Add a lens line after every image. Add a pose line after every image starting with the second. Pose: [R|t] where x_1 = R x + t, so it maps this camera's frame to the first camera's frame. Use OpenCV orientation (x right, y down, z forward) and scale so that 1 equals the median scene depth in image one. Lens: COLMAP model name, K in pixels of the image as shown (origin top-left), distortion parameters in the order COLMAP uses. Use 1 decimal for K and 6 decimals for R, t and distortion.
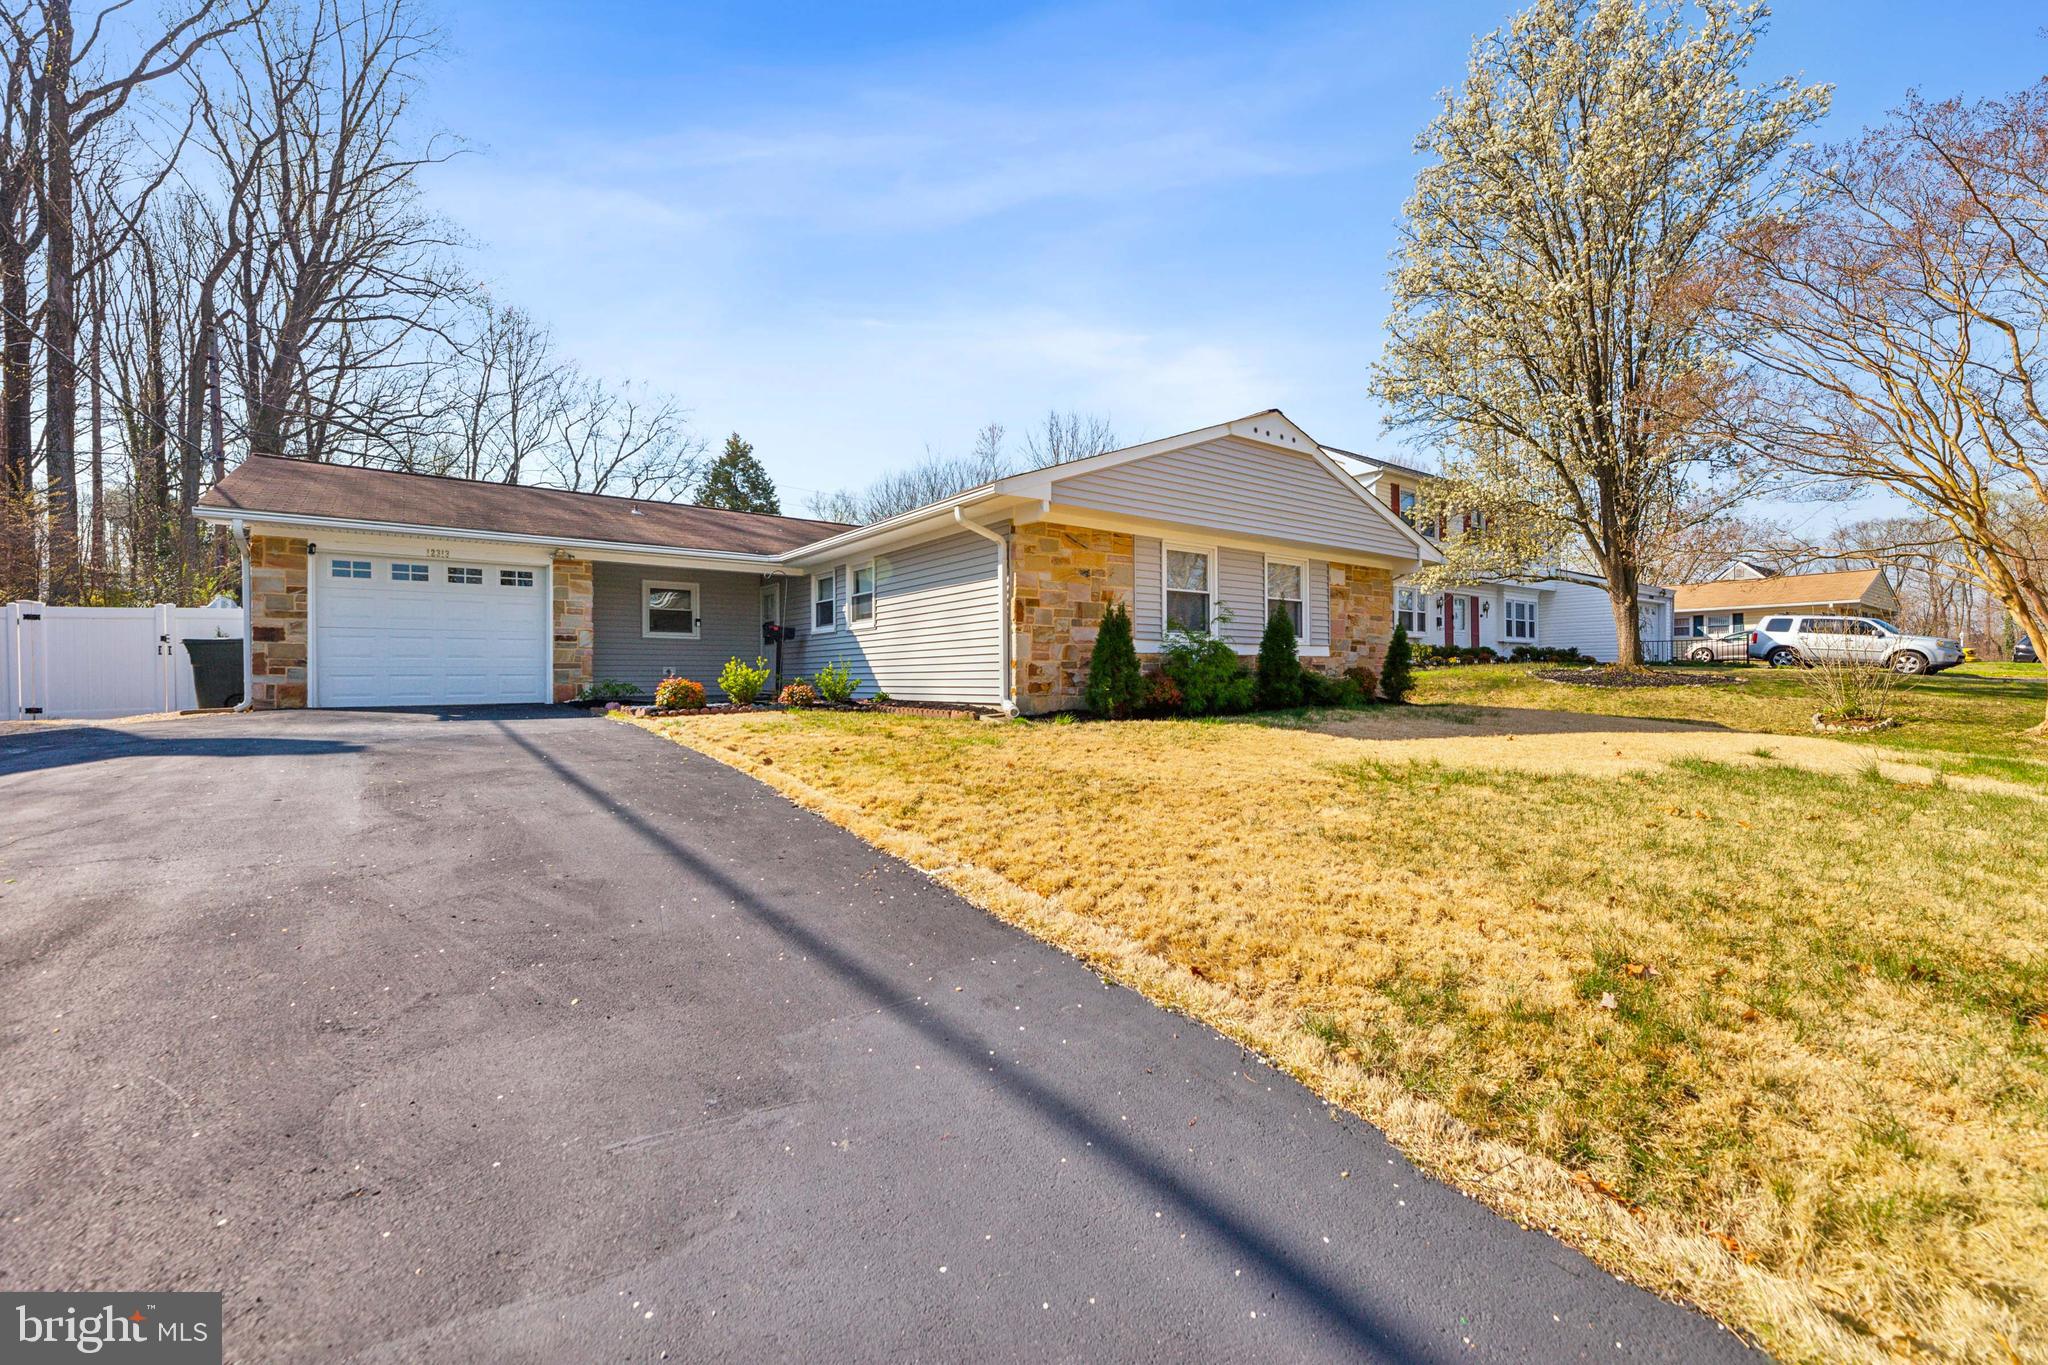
lens RADIAL K [[835.9, 0, 1024.0], [0, 835.9, 682.5], [0, 0, 1]] dist [-0.001033, -0.000353]
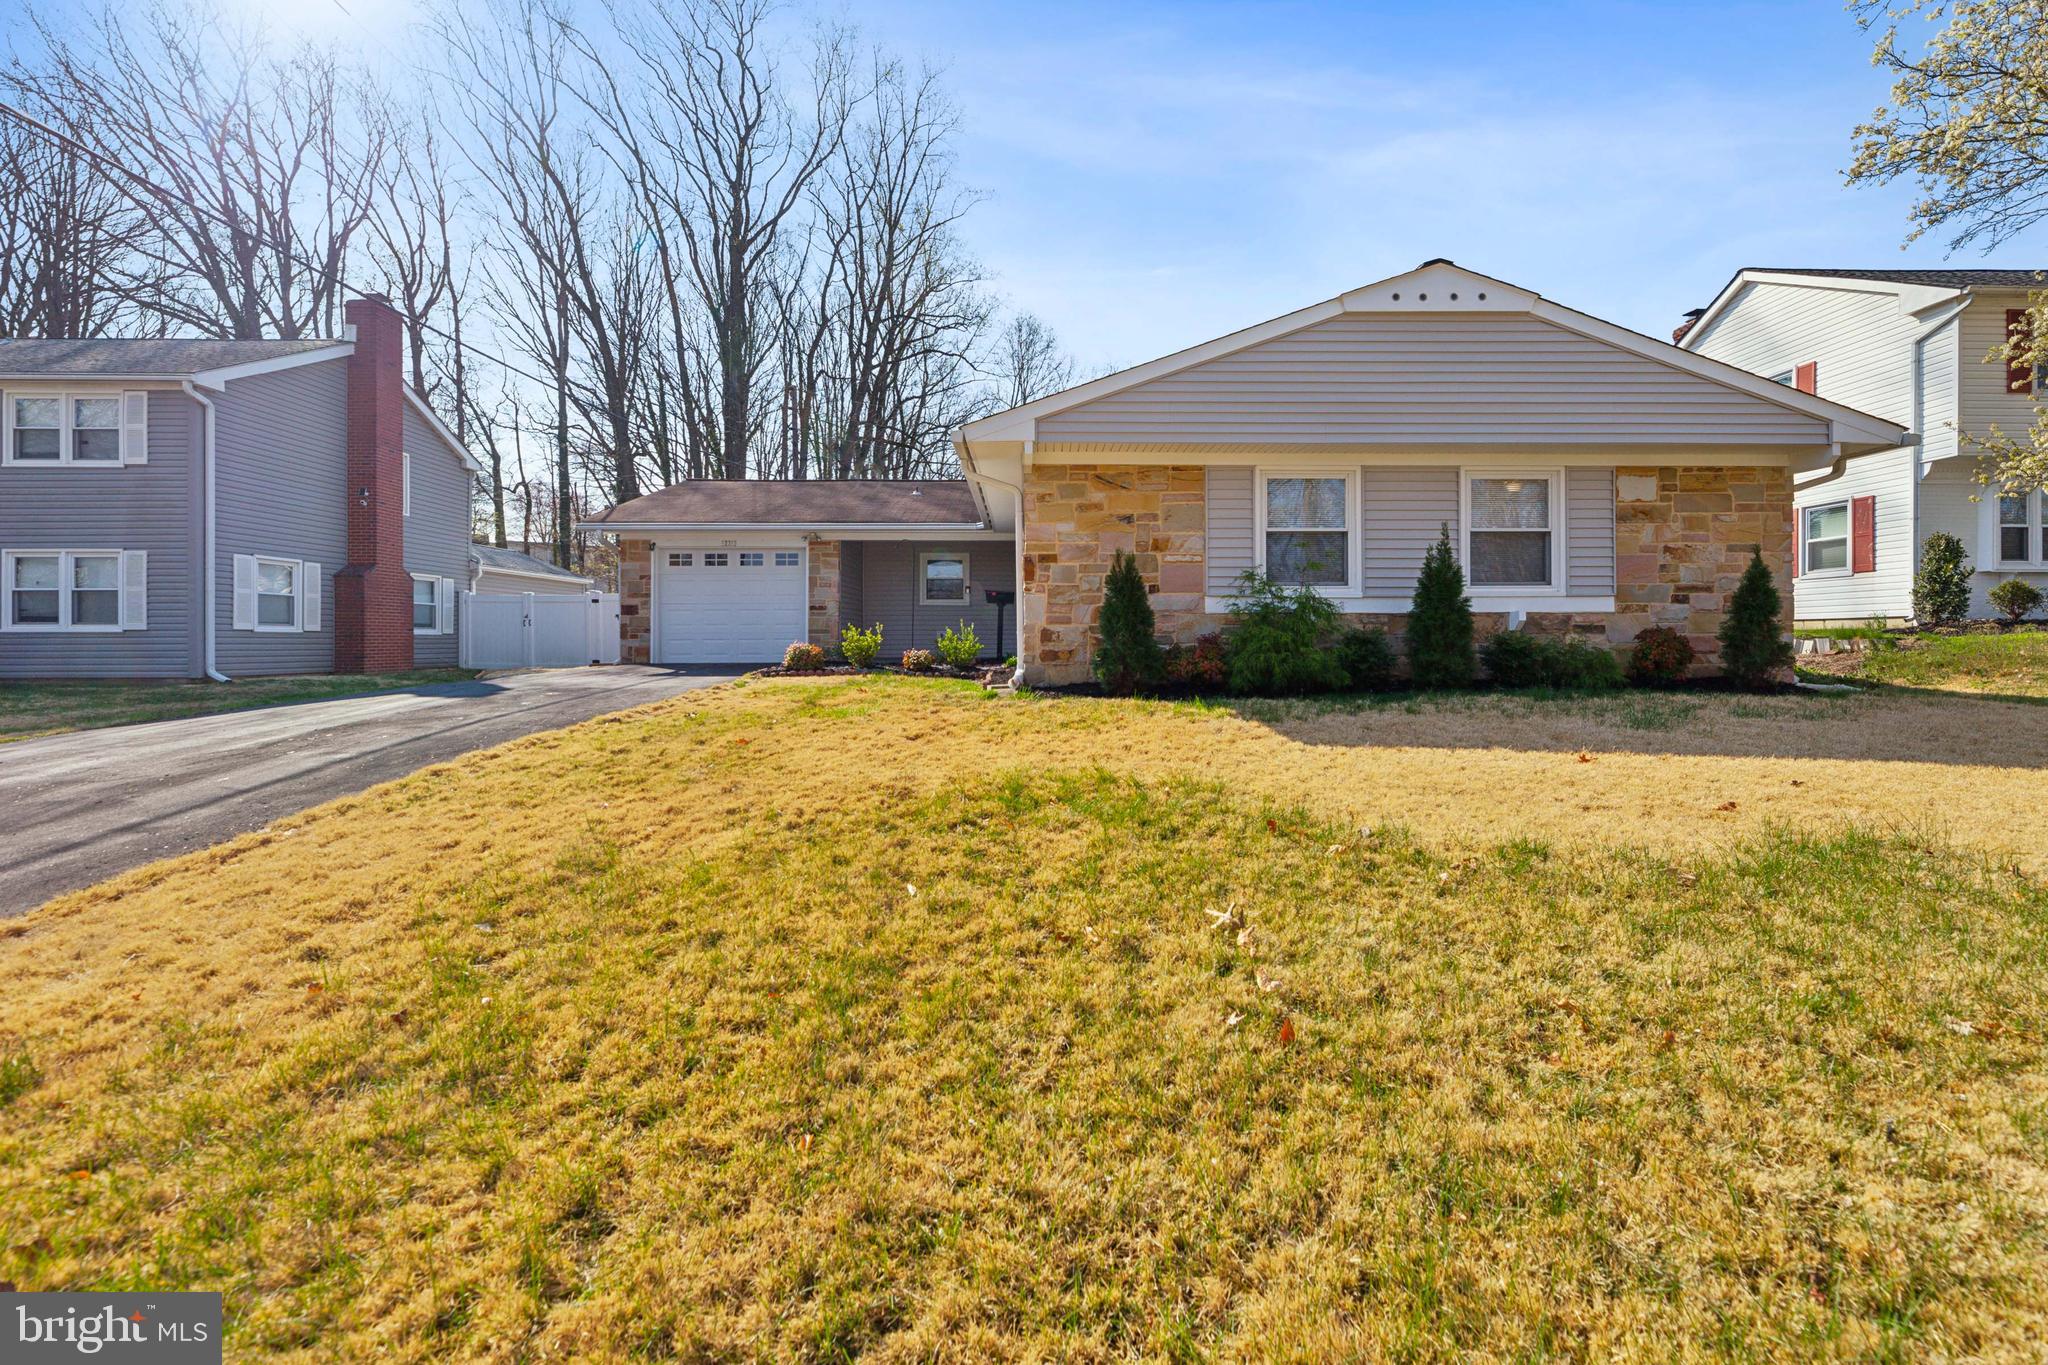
lens RADIAL K [[835.9, 0, 1022.6], [0, 835.9, 647.6], [0, 0, 1]] dist [0.012688, 0.000047]
pose [[0.822990, 0.006344, -0.568020, 0.414422], [-0.003000, 0.999972, 0.006822, -0.006929], [0.568048, -0.003910, 0.822986, 0.224282]]
